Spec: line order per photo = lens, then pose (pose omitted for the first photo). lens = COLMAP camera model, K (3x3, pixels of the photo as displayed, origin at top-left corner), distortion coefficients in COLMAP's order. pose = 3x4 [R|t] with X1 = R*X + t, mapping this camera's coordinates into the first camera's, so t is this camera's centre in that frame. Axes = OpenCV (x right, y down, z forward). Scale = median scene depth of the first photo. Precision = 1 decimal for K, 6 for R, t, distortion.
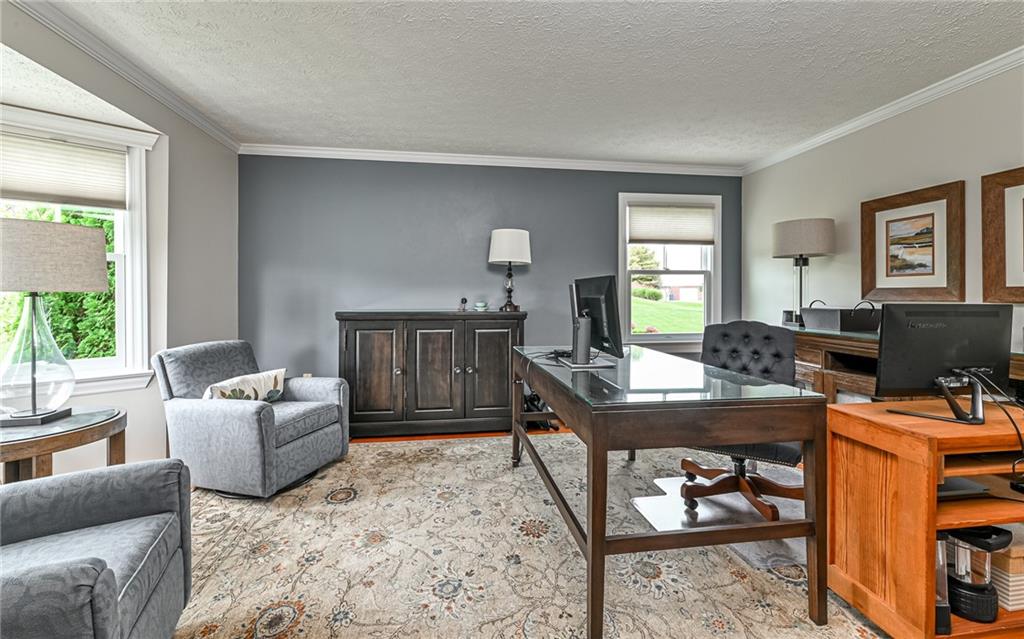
lens RADIAL K [[408.3, 0, 513.6], [0, 408.3, 300.0], [0, 0, 1]] dist [0.002596, 0.000168]
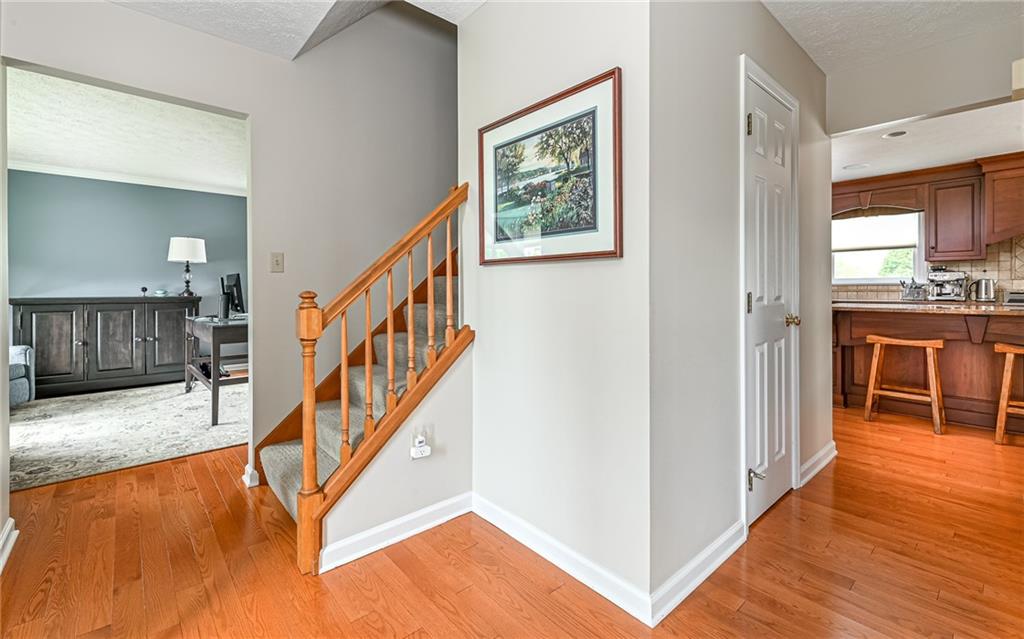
lens RADIAL K [[437.9, 0, 518.0], [0, 437.9, 288.8], [0, 0, 1]] dist [0.001706, 0.000014]
pose [[0.833937, -0.008589, 0.551793, 0.114444], [0.015929, 0.999837, -0.008510, 0.034580], [-0.551630, 0.015886, 0.833938, -0.933238]]
